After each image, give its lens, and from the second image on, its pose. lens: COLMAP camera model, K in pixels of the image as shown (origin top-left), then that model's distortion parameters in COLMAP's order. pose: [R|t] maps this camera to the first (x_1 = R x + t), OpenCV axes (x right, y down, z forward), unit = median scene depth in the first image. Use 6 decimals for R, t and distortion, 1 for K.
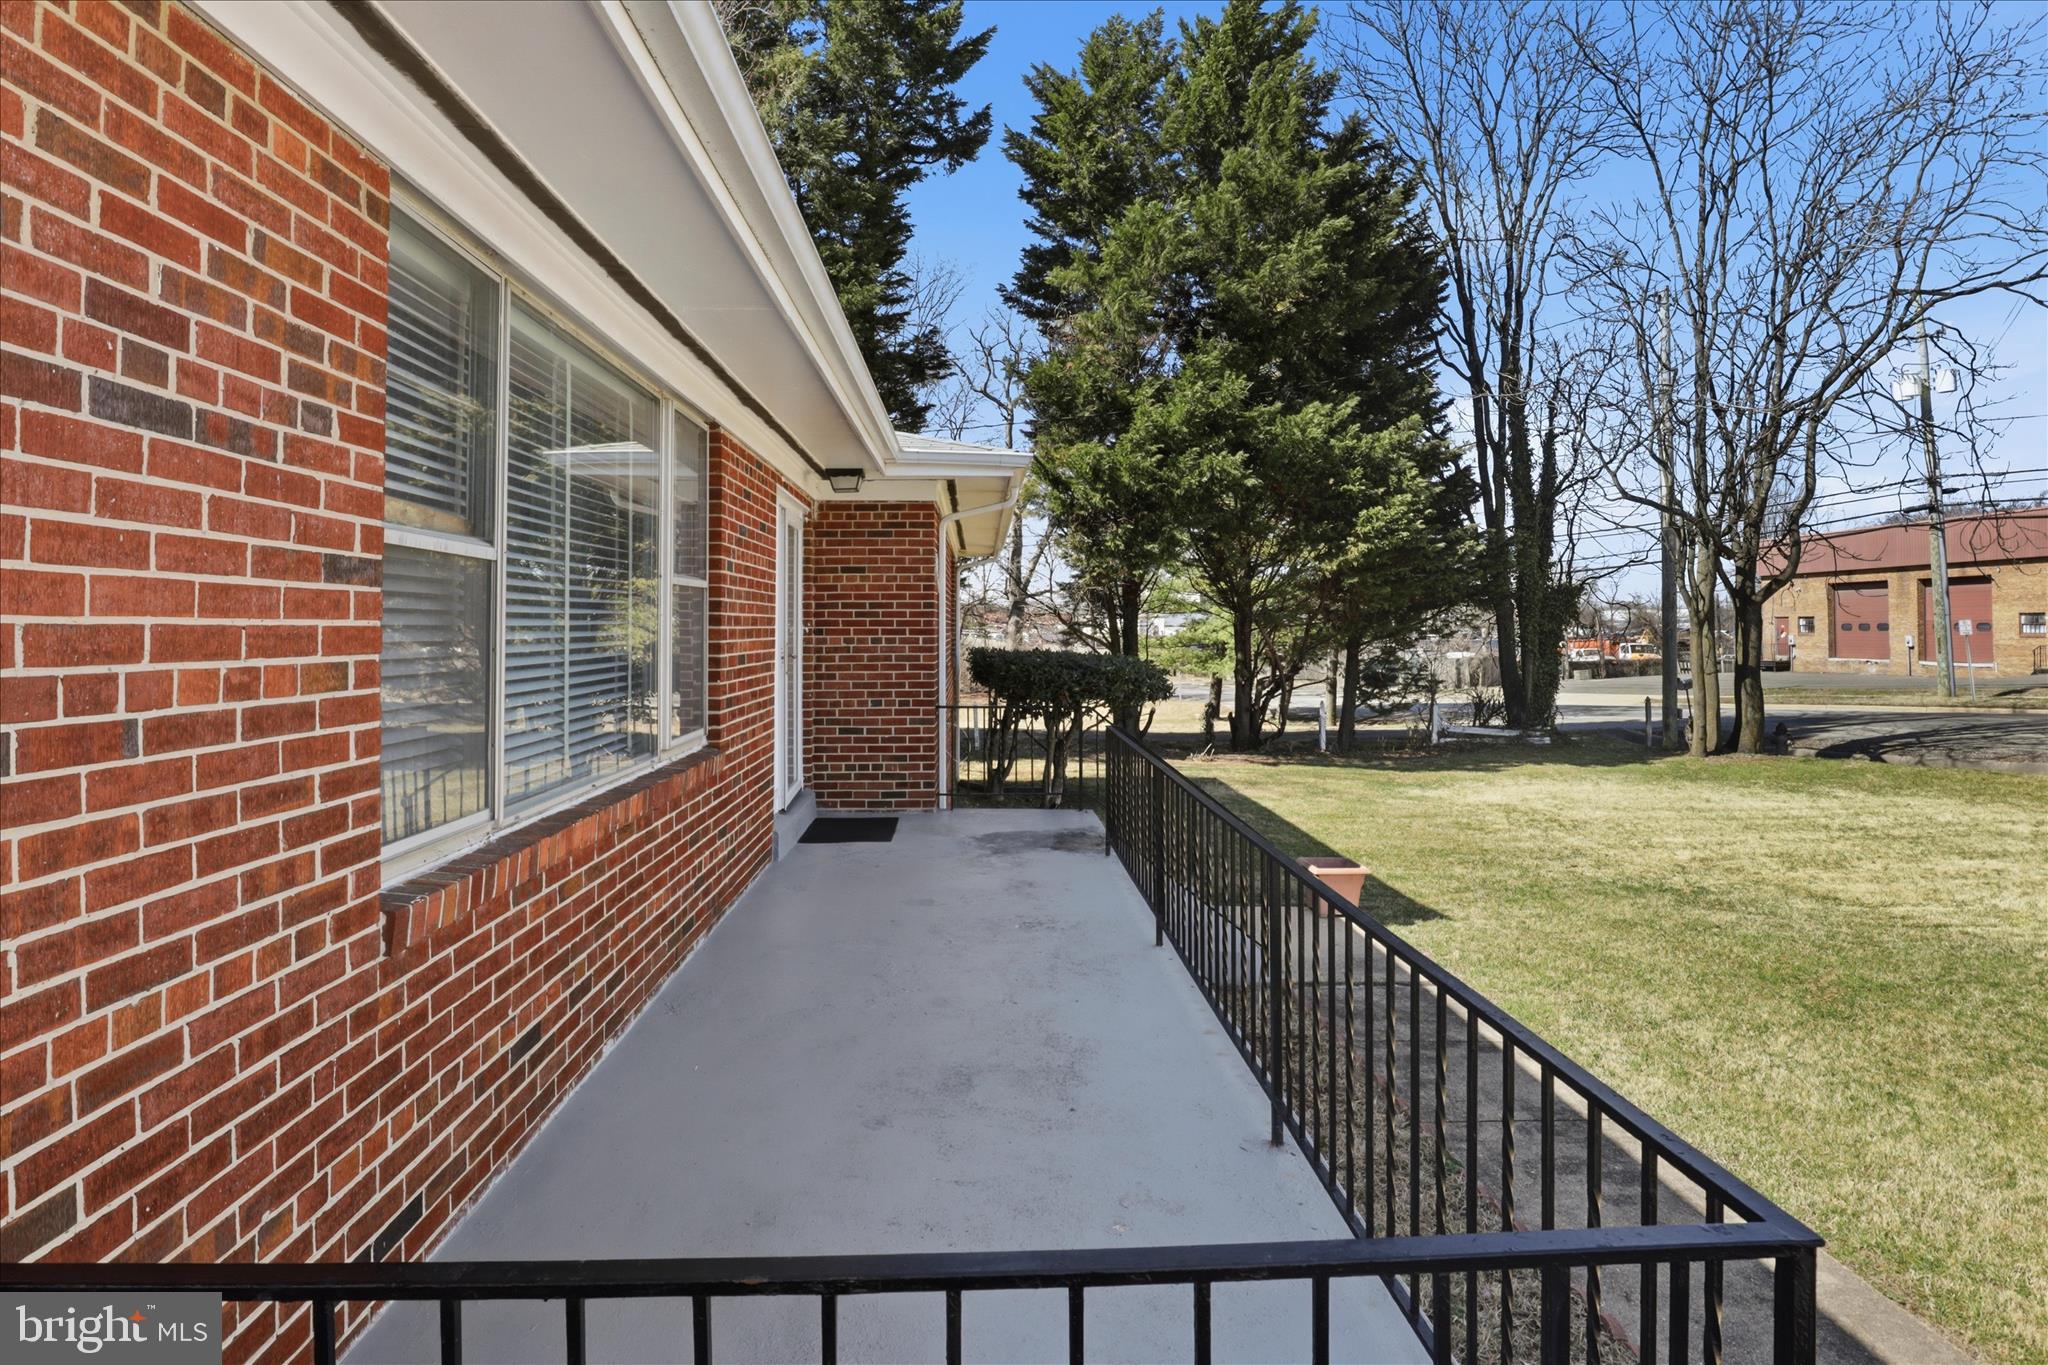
lens RADIAL K [[1052.0, 0, 1059.7], [0, 1052.0, 598.1], [0, 0, 1]] dist [-0.027193, 0.005514]
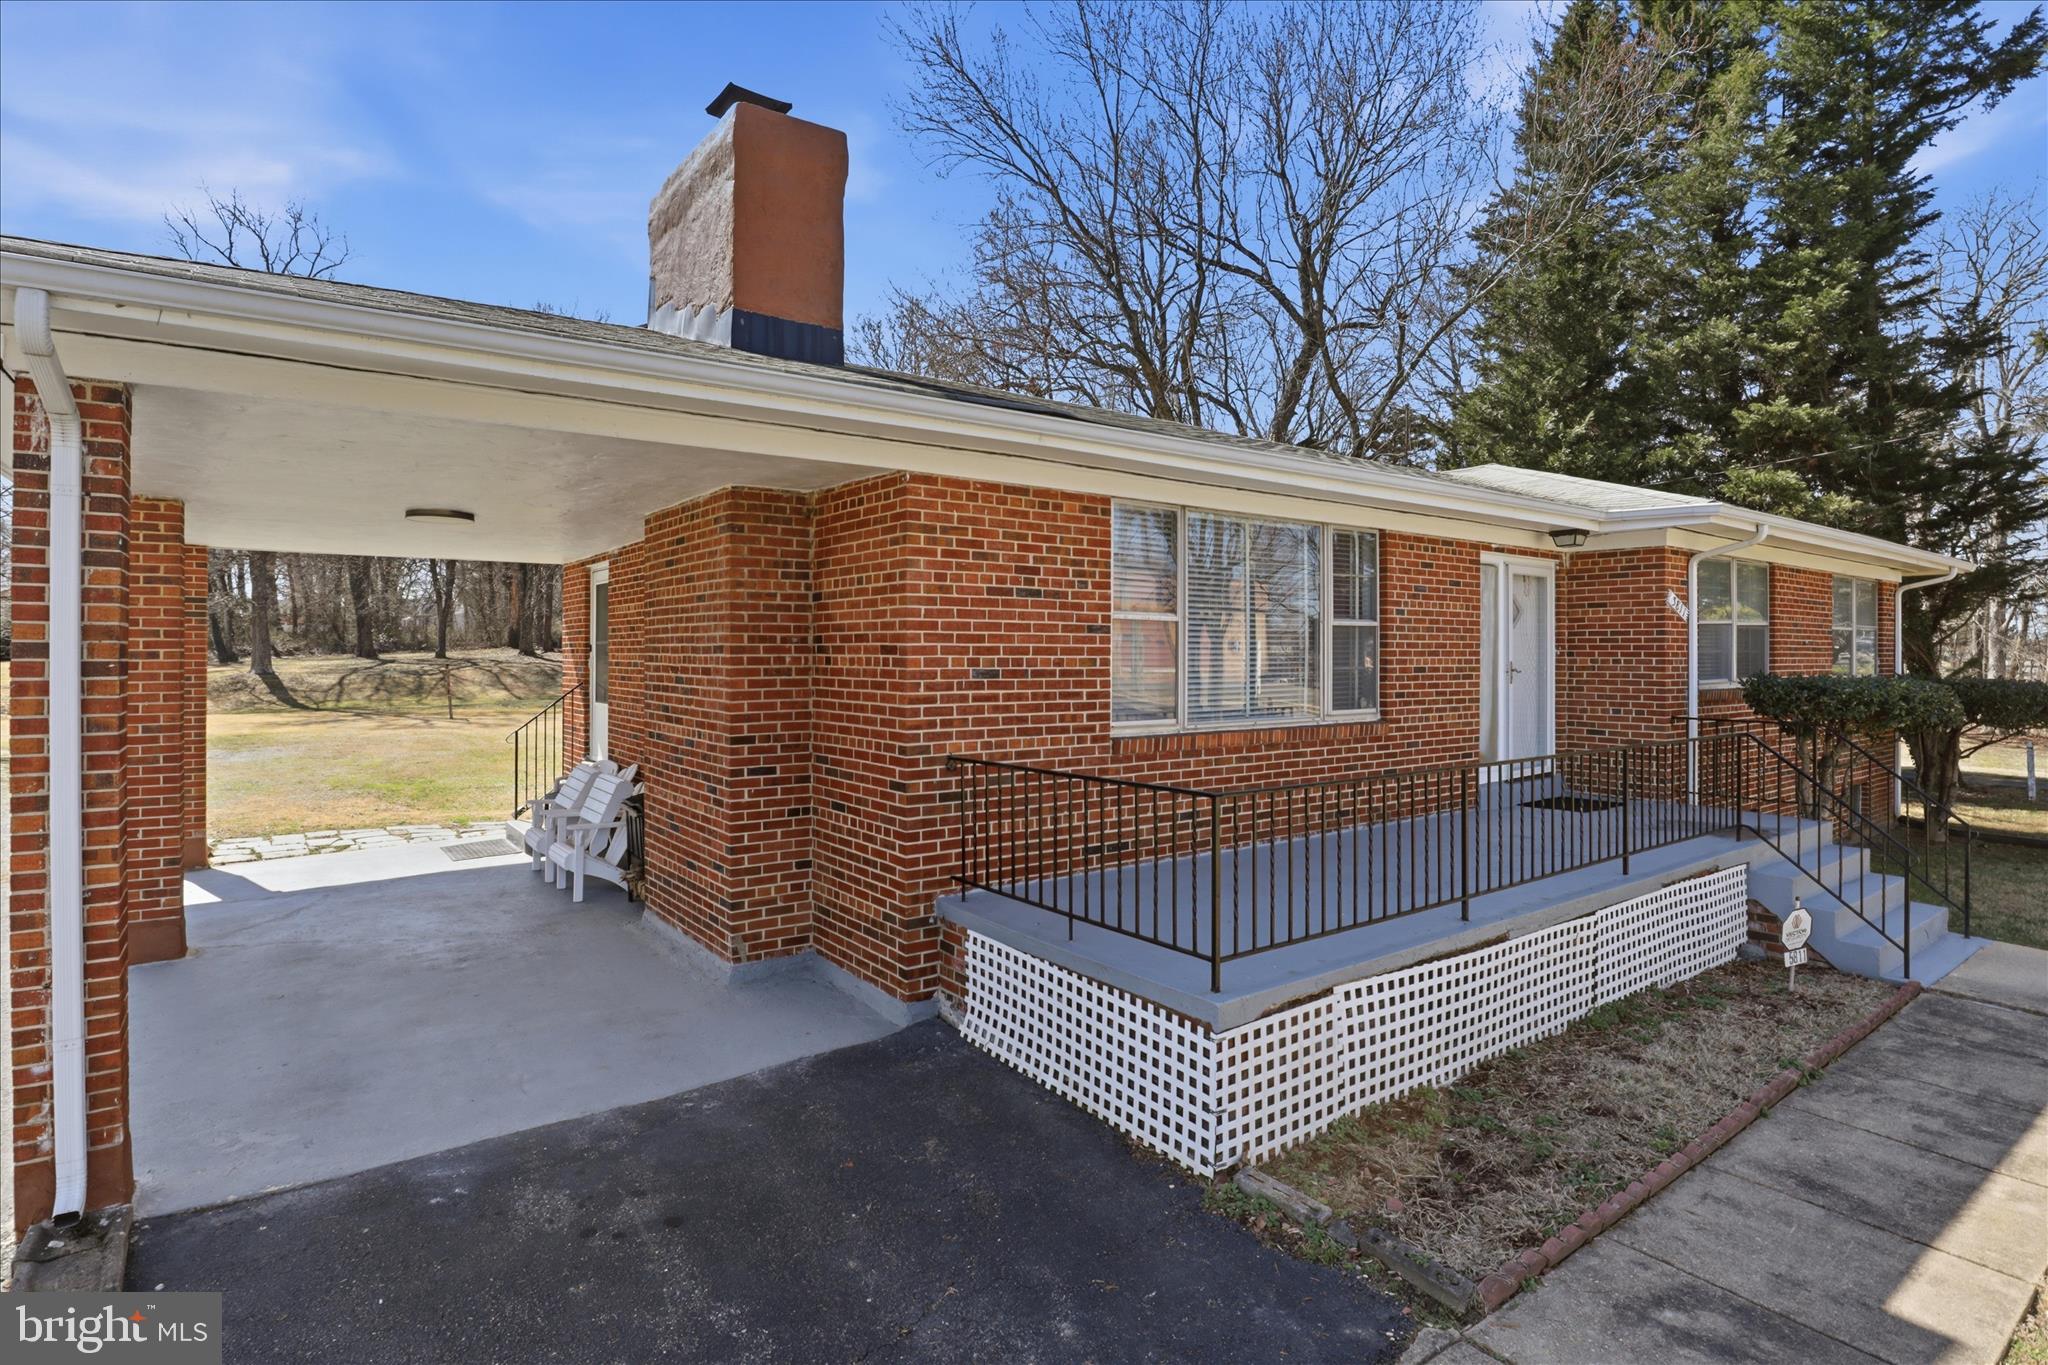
lens RADIAL K [[1052.0, 0, 1055.3], [0, 1052.0, 629.7], [0, 0, 1]] dist [-0.027193, 0.005514]
pose [[0.543558, -0.022615, -0.839067, 2.071930], [0.023816, 0.999650, -0.011515, 0.008491], [0.839034, -0.013724, 0.543906, -0.913521]]
